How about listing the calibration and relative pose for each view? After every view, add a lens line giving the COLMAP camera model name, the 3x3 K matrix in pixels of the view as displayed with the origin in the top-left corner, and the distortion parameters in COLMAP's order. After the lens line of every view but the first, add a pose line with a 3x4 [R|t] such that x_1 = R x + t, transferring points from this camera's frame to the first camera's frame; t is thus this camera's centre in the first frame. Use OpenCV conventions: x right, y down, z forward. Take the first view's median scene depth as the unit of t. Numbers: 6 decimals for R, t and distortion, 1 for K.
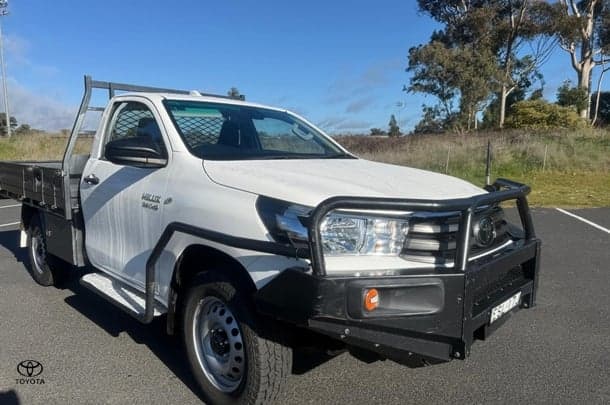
lens RADIAL K [[451.5, 0, 310.9], [0, 451.5, 205.7], [0, 0, 1]] dist [0.025577, -0.043084]
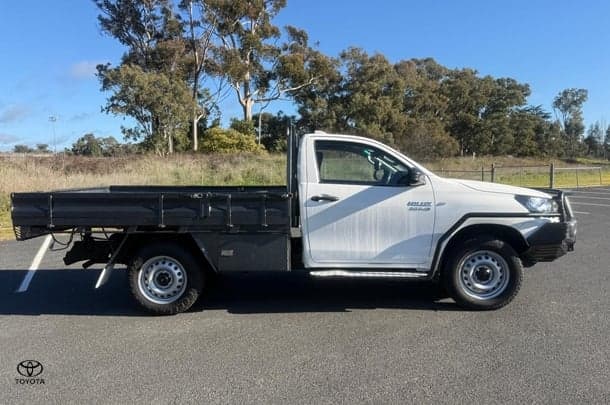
lens RADIAL K [[467.3, 0, 308.0], [0, 467.3, 207.0], [0, 0, 1]] dist [0.004970, 0.002843]
pose [[0.688963, -0.062133, 0.722129, -0.226041], [0.092837, 0.995677, -0.002904, -0.004796], [-0.718826, 0.069042, 0.691753, 0.015047]]
